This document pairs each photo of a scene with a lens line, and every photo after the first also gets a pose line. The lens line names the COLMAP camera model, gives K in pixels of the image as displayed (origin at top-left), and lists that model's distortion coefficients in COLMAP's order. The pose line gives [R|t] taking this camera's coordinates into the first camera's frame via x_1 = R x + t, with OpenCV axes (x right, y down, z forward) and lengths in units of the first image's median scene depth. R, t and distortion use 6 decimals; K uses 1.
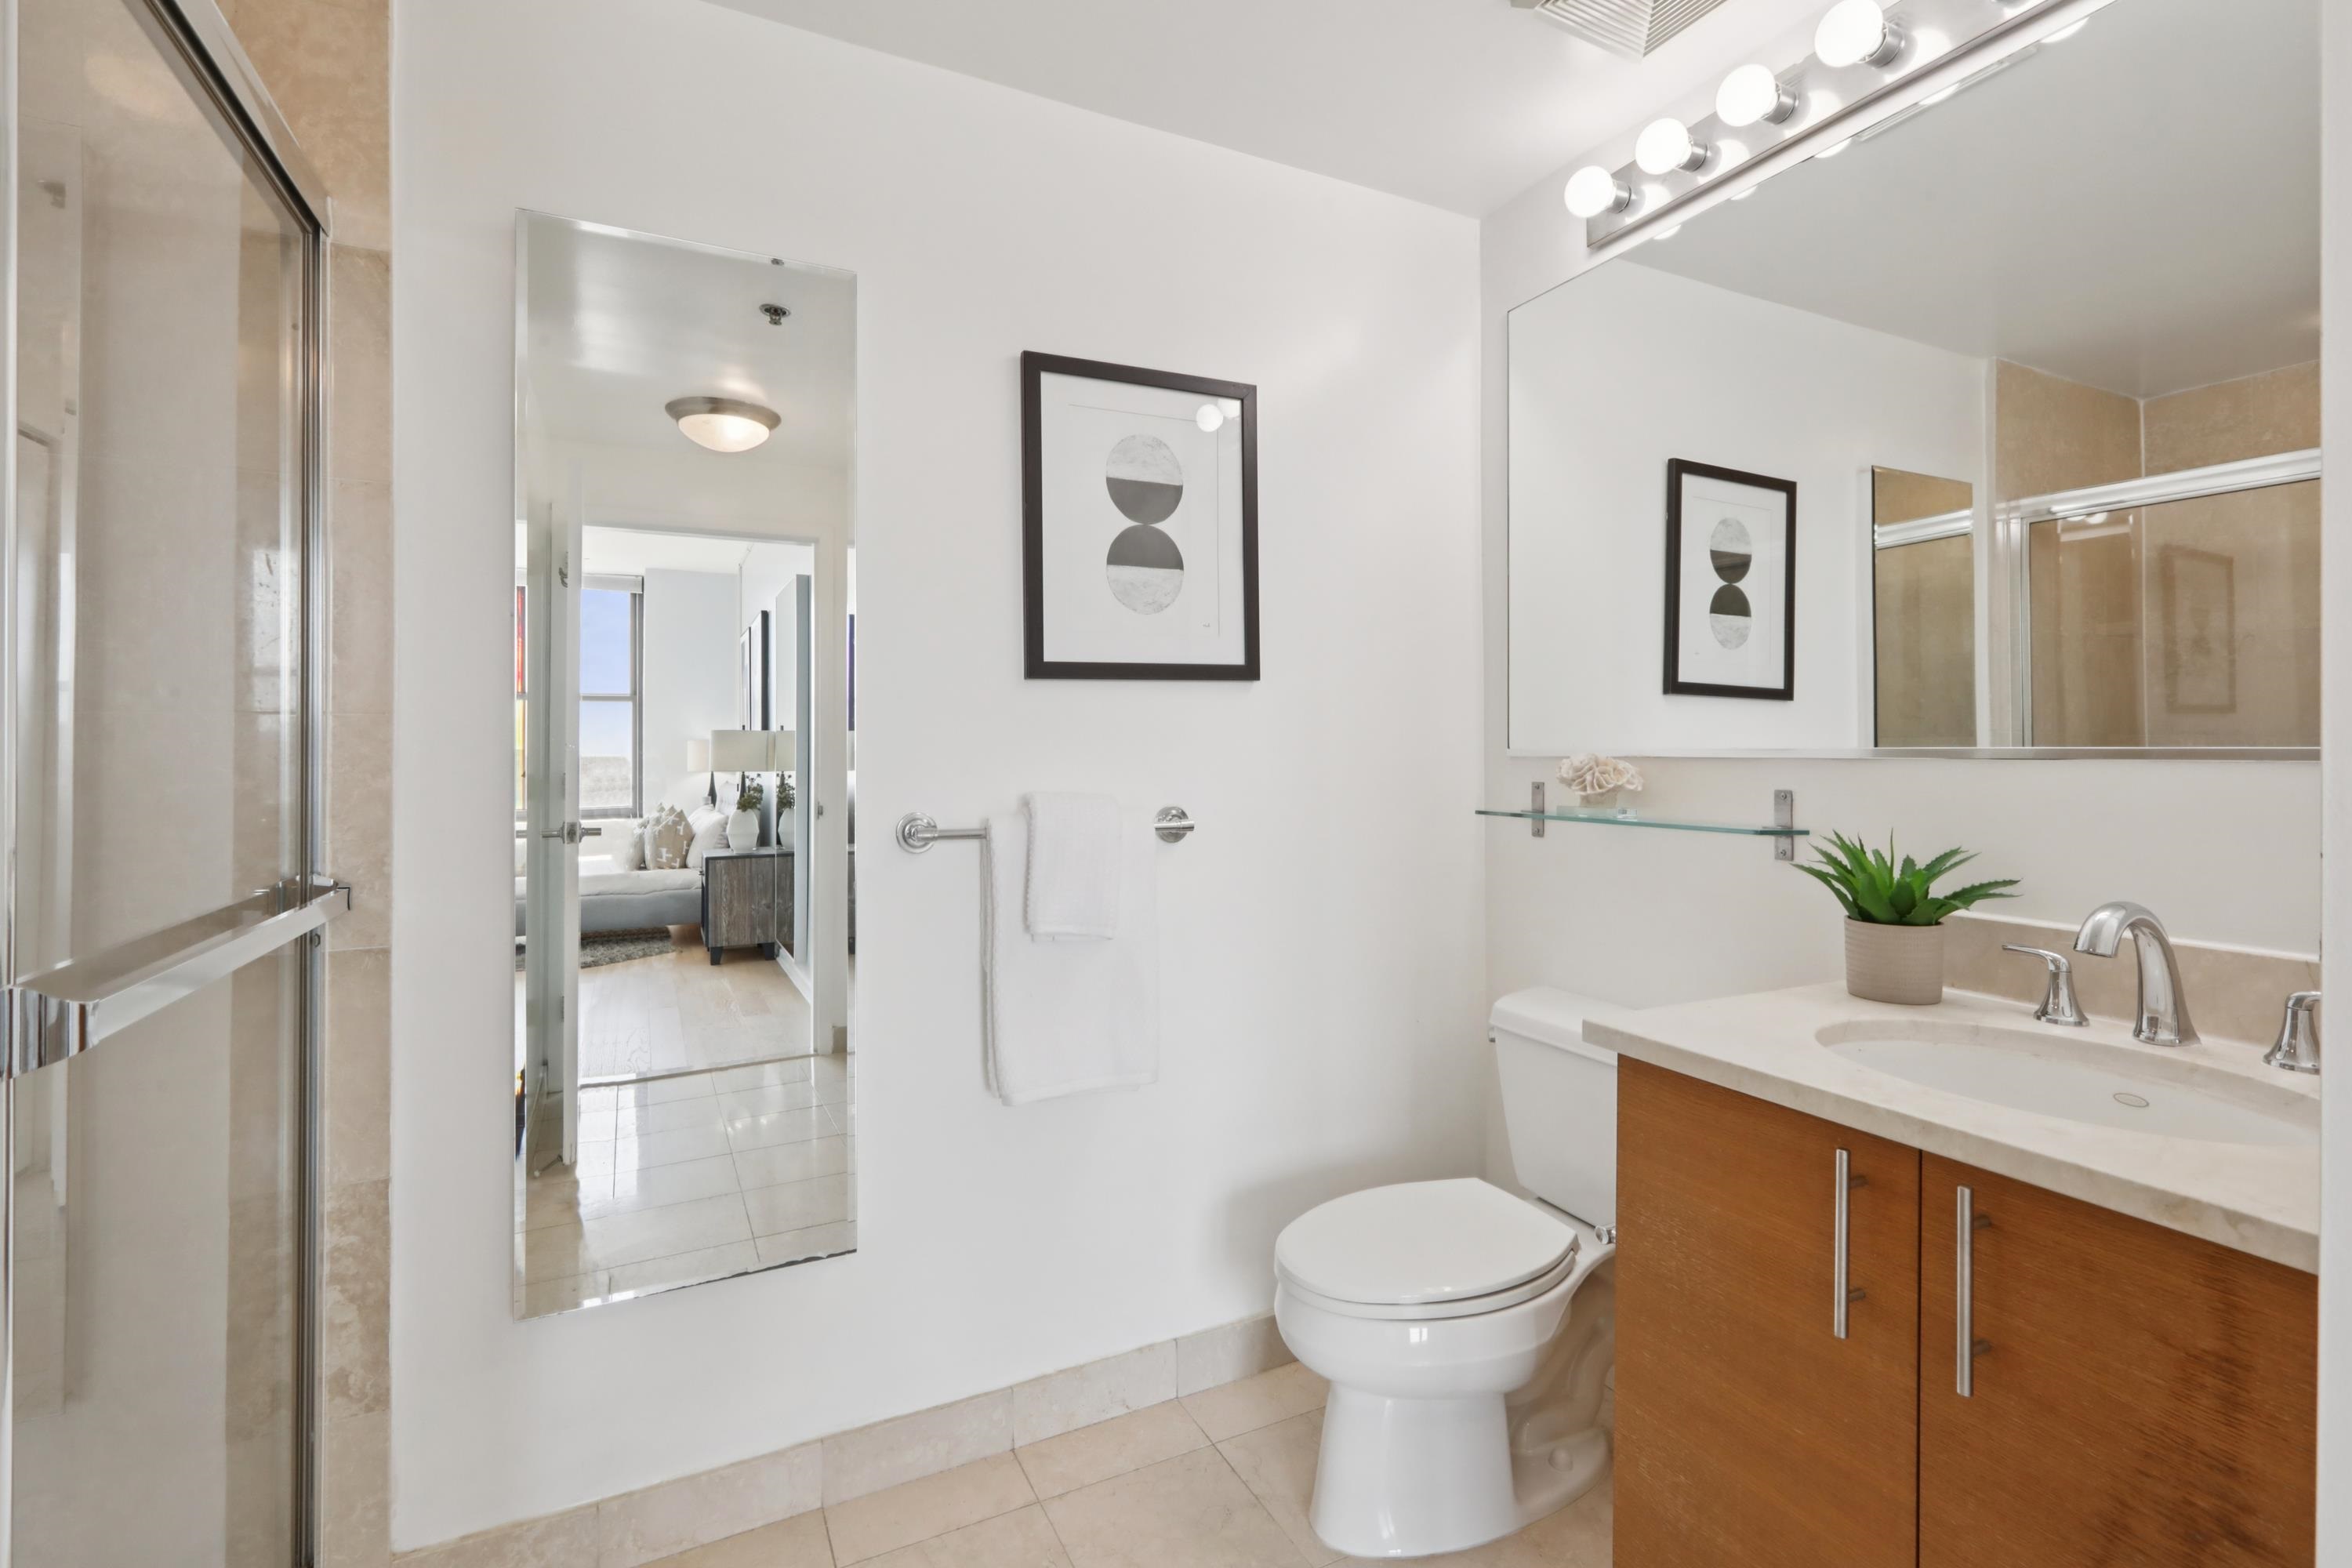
lens RADIAL K [[1070.7, 0, 1176.6], [0, 1070.7, 767.3], [0, 0, 1]] dist [-0.003349, 0.000793]
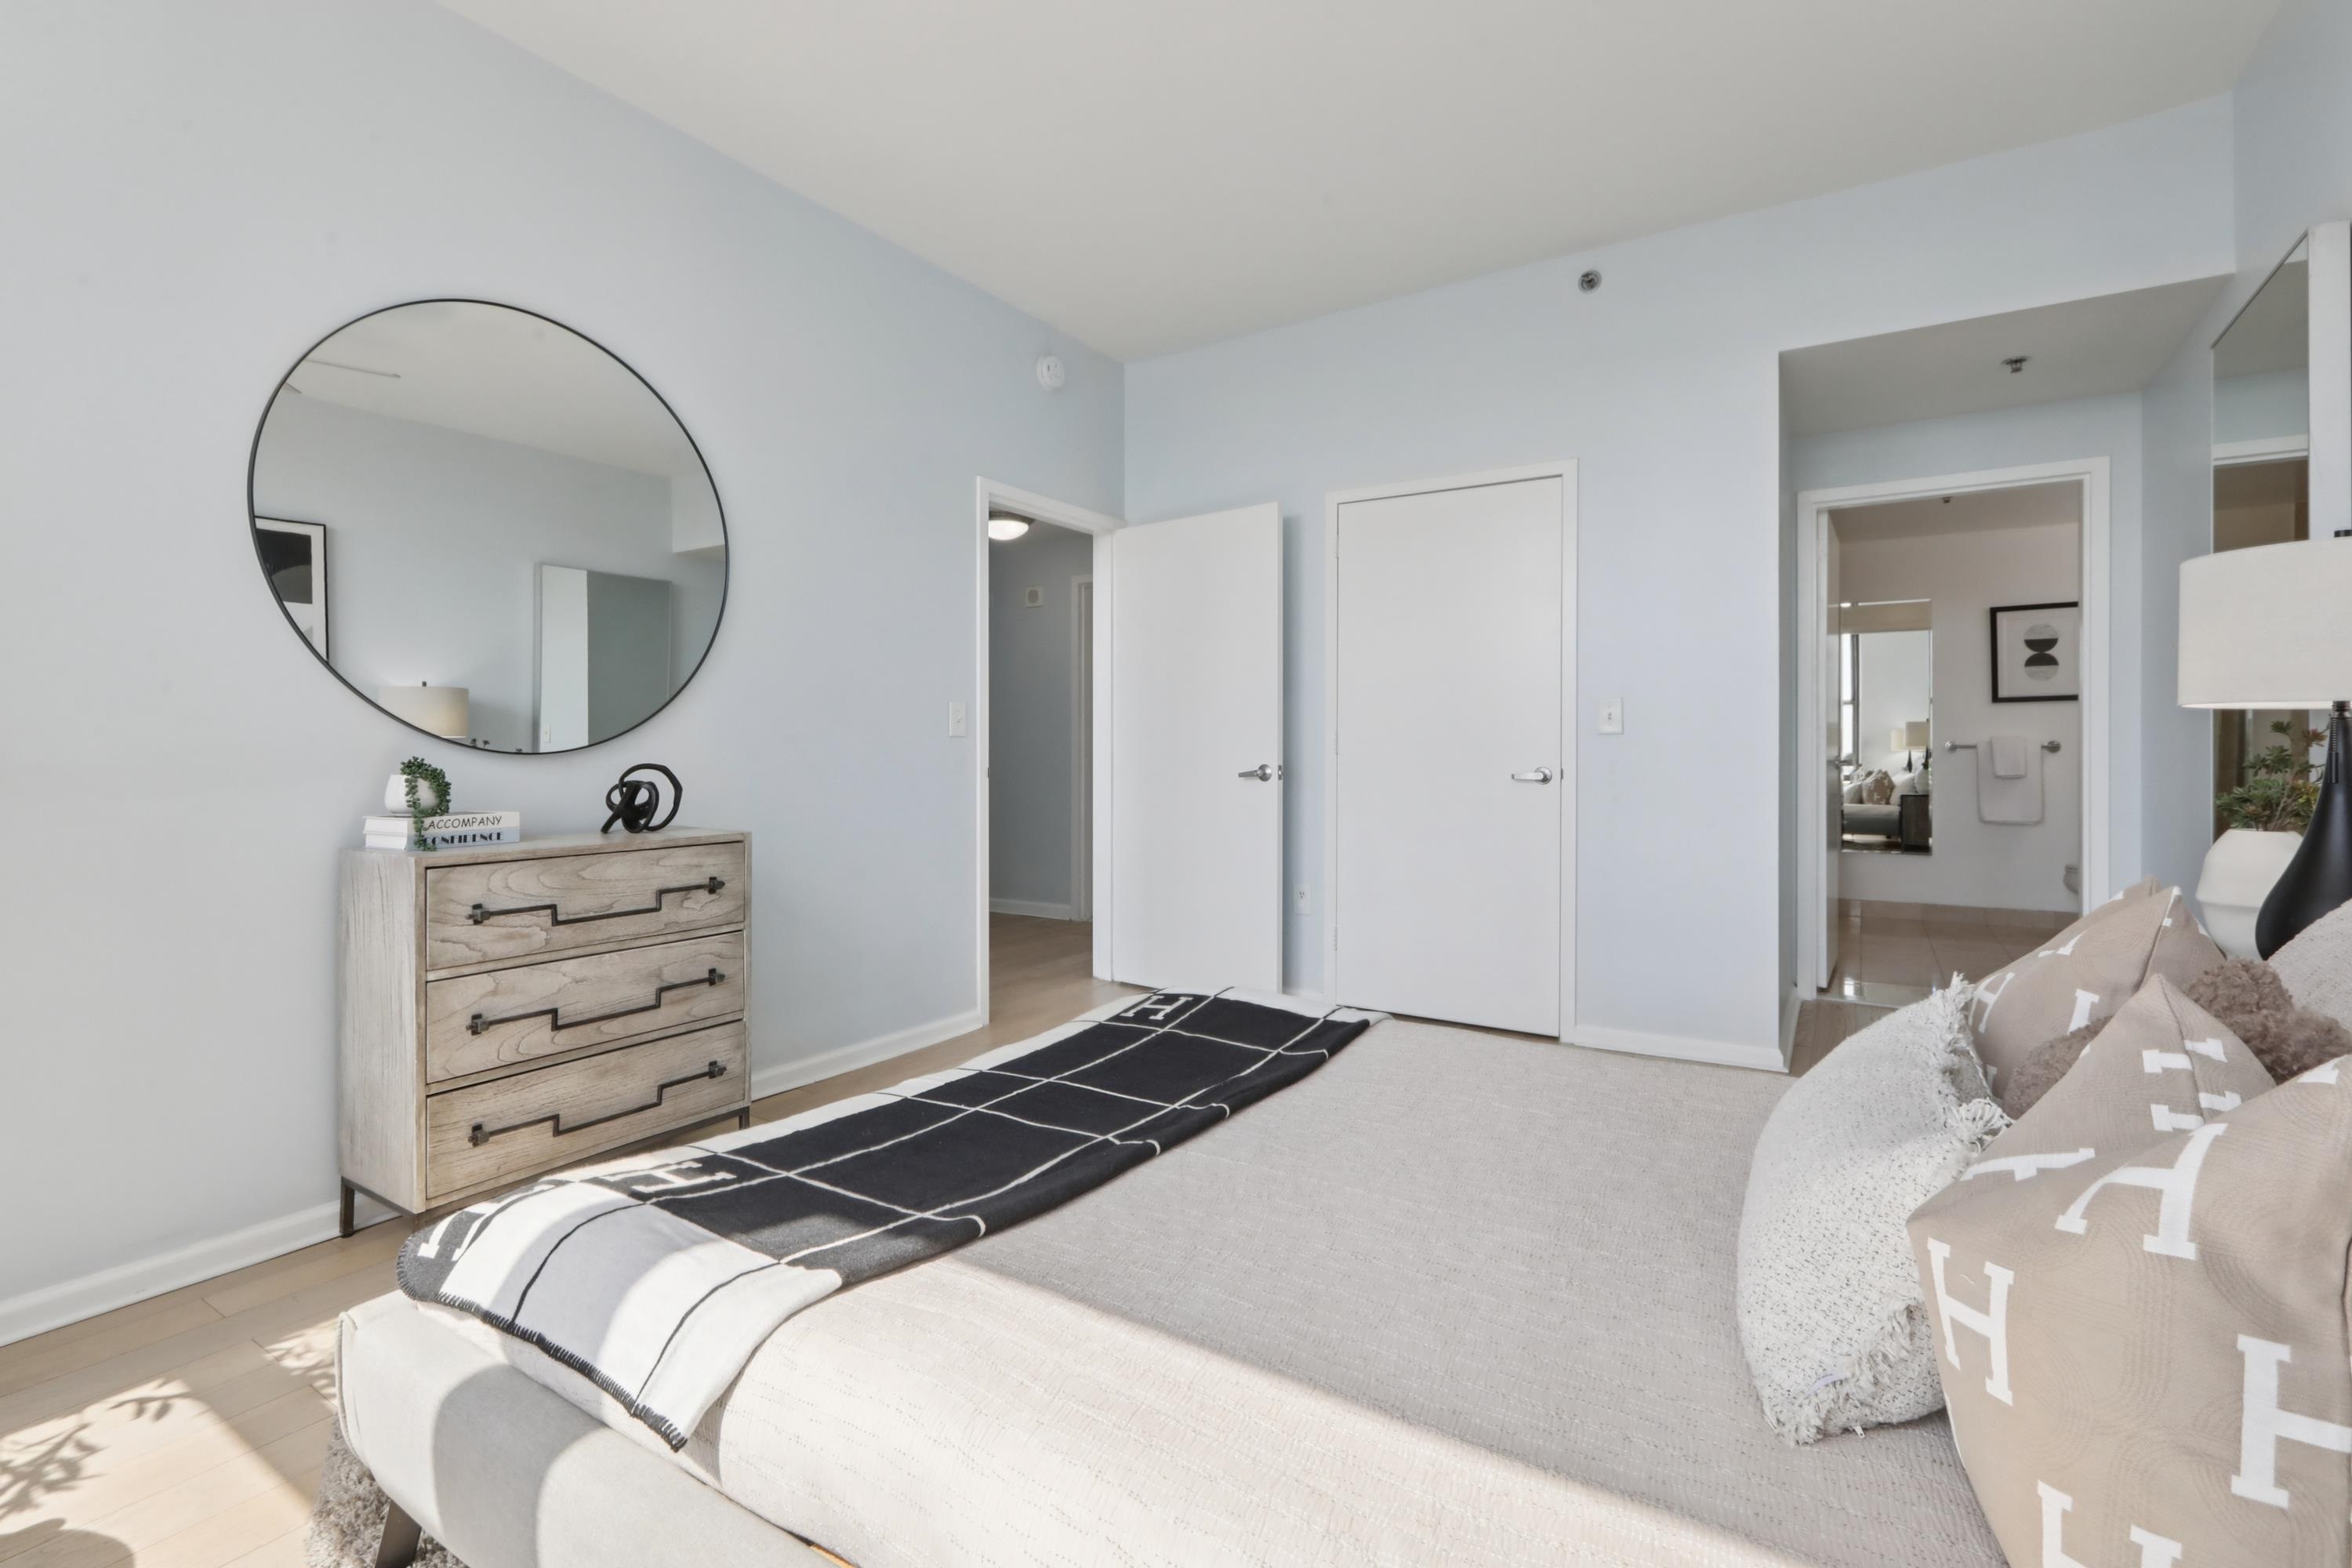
lens RADIAL K [[1070.7, 0, 1168.2], [0, 1070.7, 764.1], [0, 0, 1]] dist [-0.003349, 0.000793]
pose [[0.518635, 0.011328, -0.854921, 0.400420], [-0.004767, 0.999935, 0.010358, 0.018810], [0.854983, -0.001296, 0.518655, -0.862347]]
